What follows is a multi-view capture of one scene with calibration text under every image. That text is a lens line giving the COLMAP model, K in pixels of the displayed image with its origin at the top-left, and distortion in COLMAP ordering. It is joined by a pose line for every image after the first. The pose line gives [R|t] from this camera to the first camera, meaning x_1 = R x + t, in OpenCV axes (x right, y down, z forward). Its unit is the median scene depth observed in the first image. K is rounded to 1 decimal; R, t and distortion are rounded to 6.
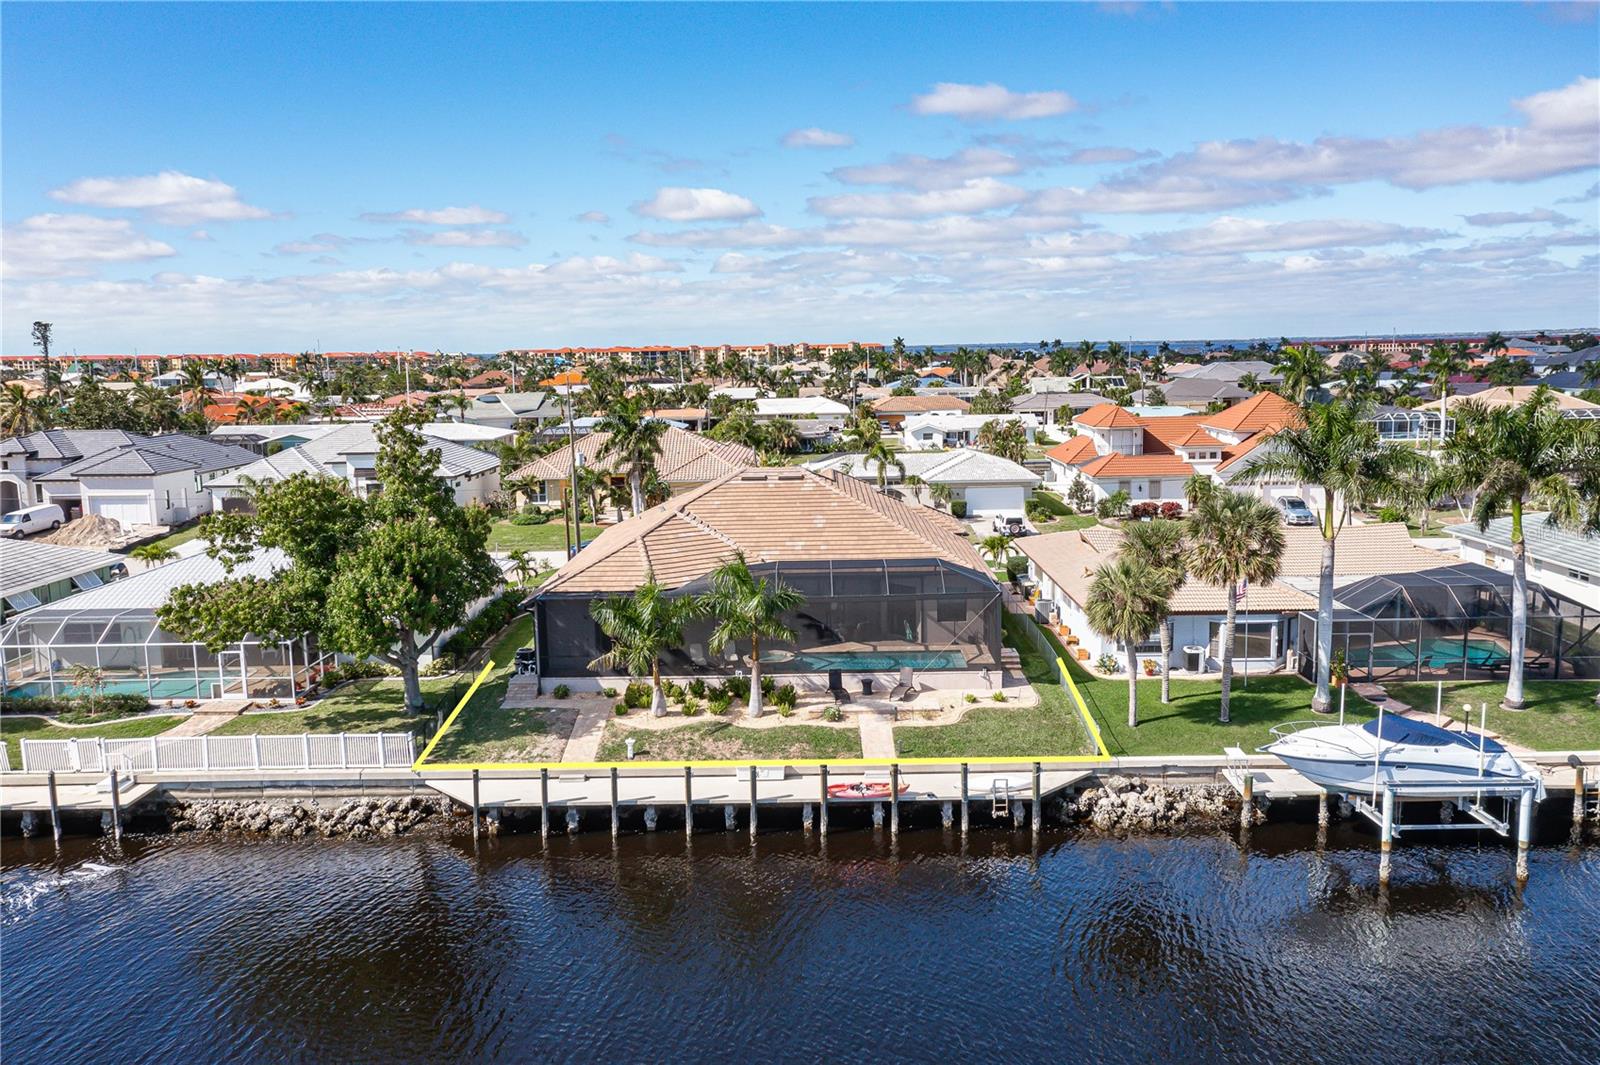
lens RADIAL K [[1269.7, 0, 800.0], [0, 1269.7, 532.5], [0, 0, 1]] dist [0.007709, 0.049826]
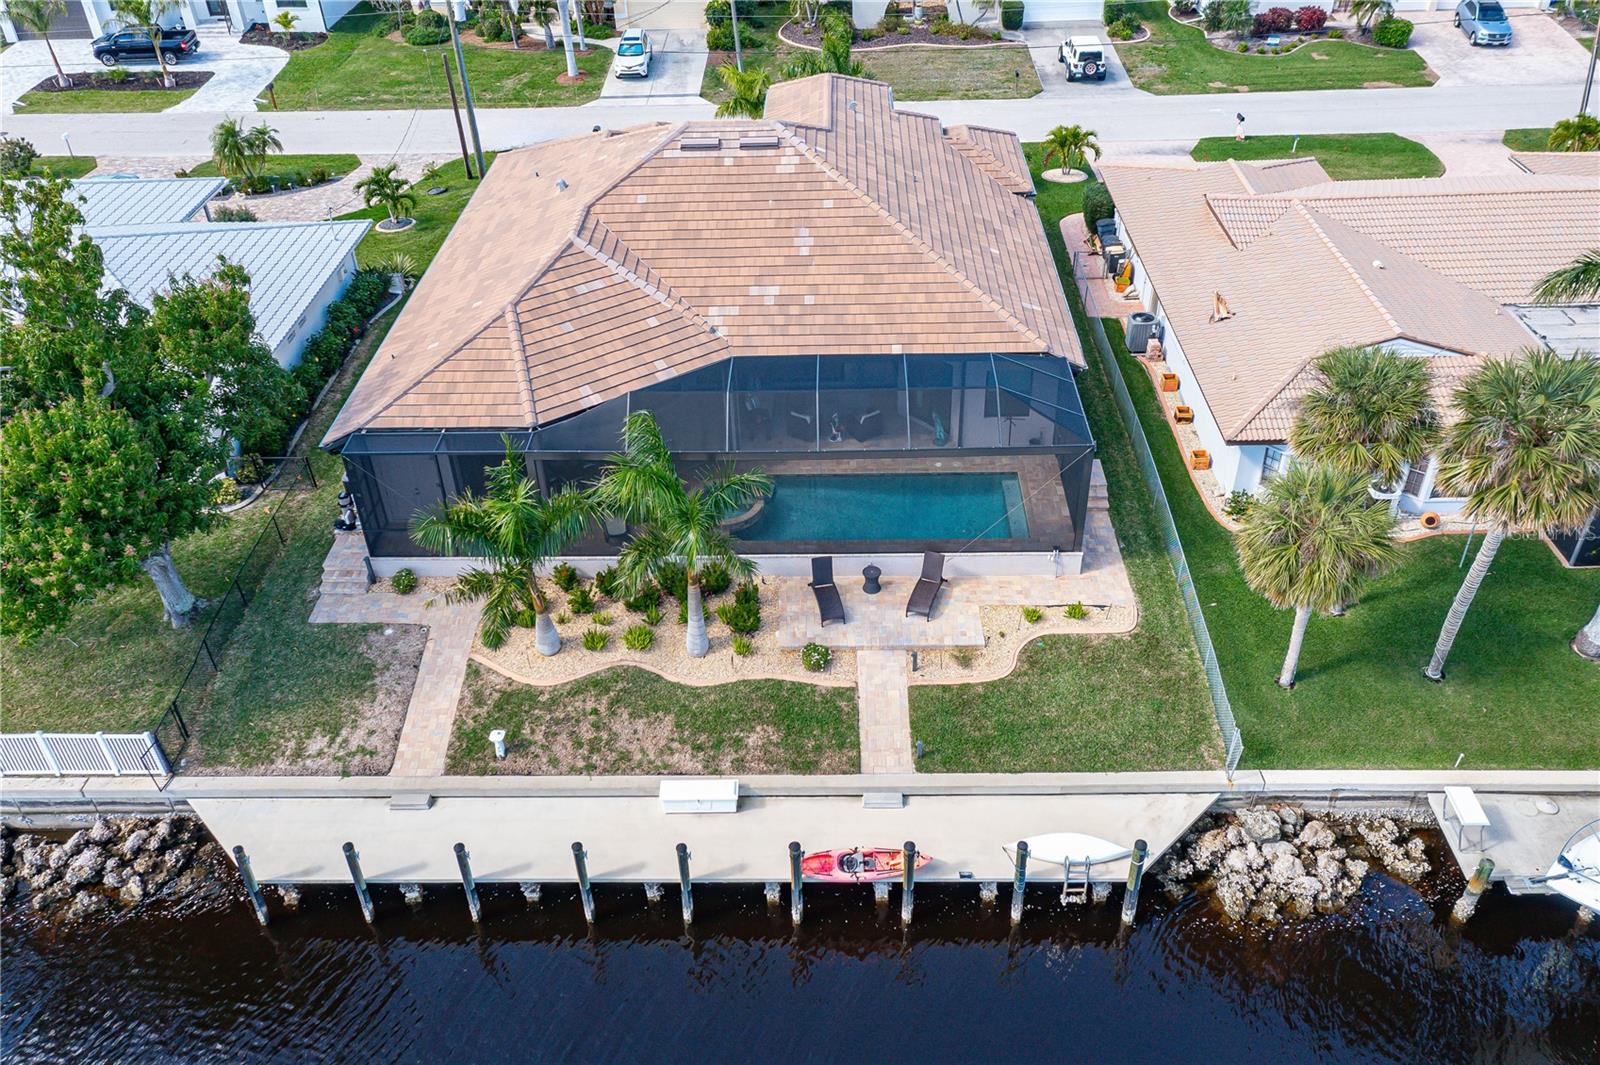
lens RADIAL K [[1262.4, 0, 800.0], [0, 1262.4, 532.5], [0, 0, 1]] dist [0.003428, 0.046862]
pose [[0.999902, -0.002240, -0.013811, 0.027444], [0.008486, 0.881931, 0.471301, -0.221892], [0.011124, -0.471372, 0.881864, 0.484727]]
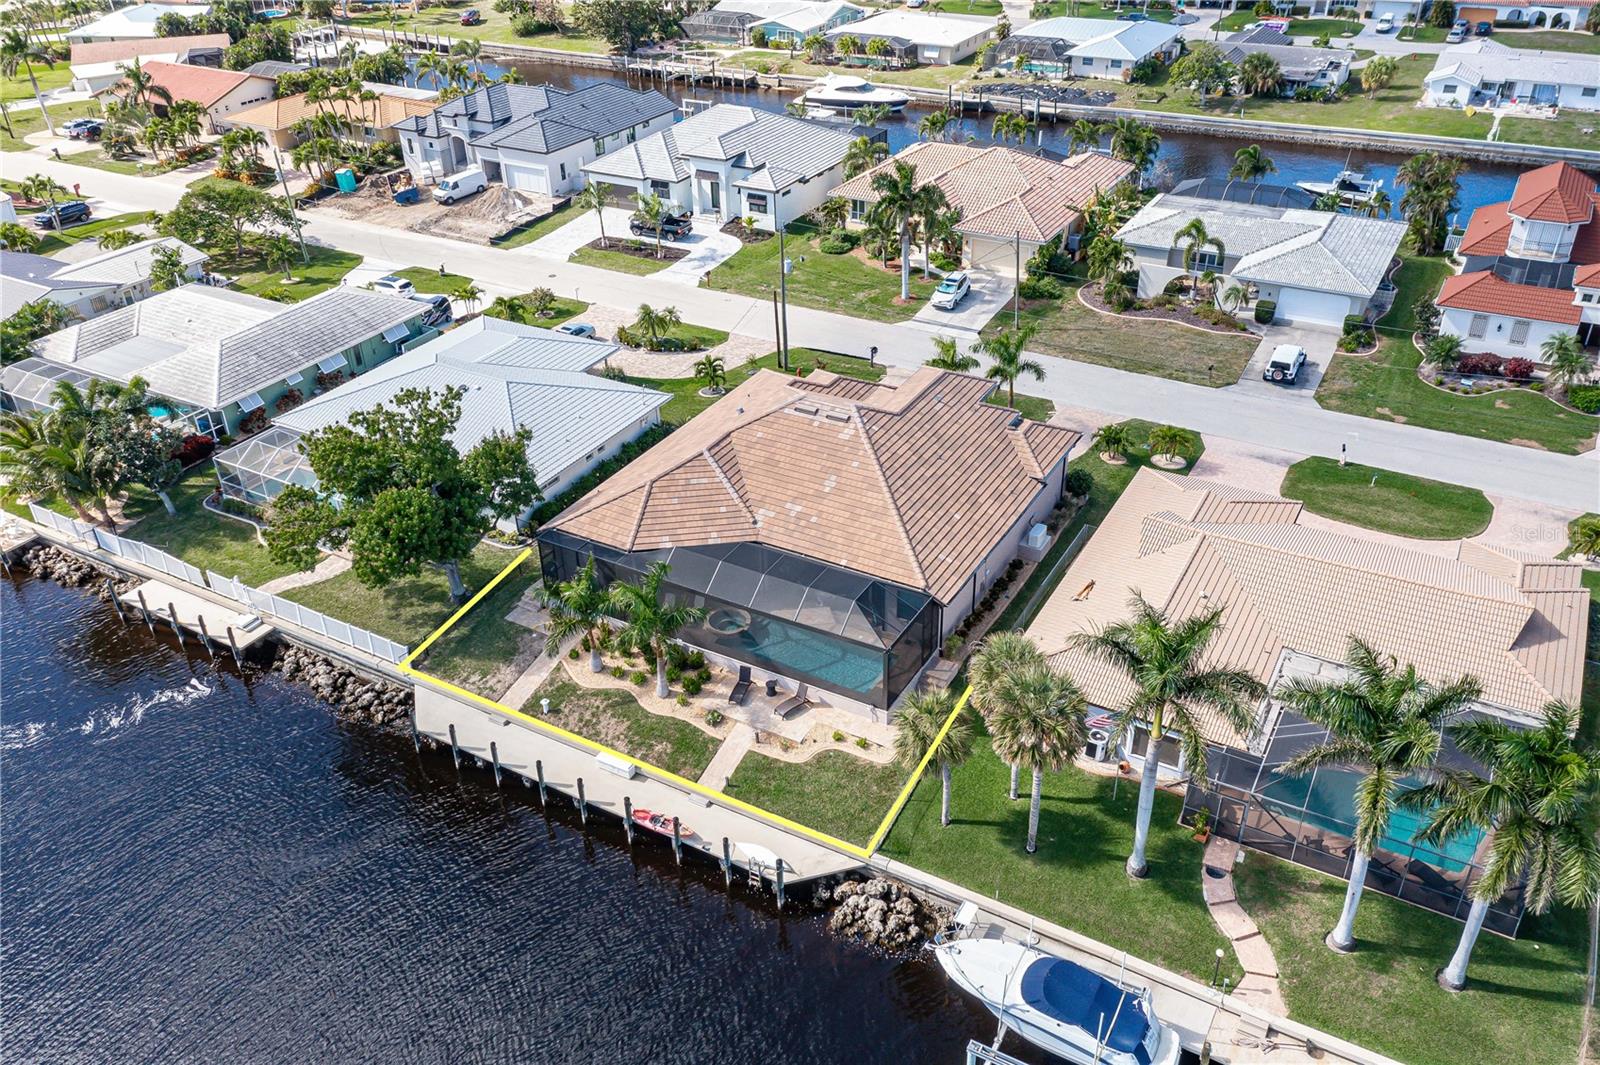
lens RADIAL K [[1262.4, 0, 800.0], [0, 1262.4, 532.5], [0, 0, 1]] dist [0.003428, 0.046862]
pose [[0.874469, 0.253538, -0.413549, 0.540818], [-0.062654, 0.904428, 0.422000, -0.509975], [0.481018, -0.343116, 0.806779, 0.187253]]
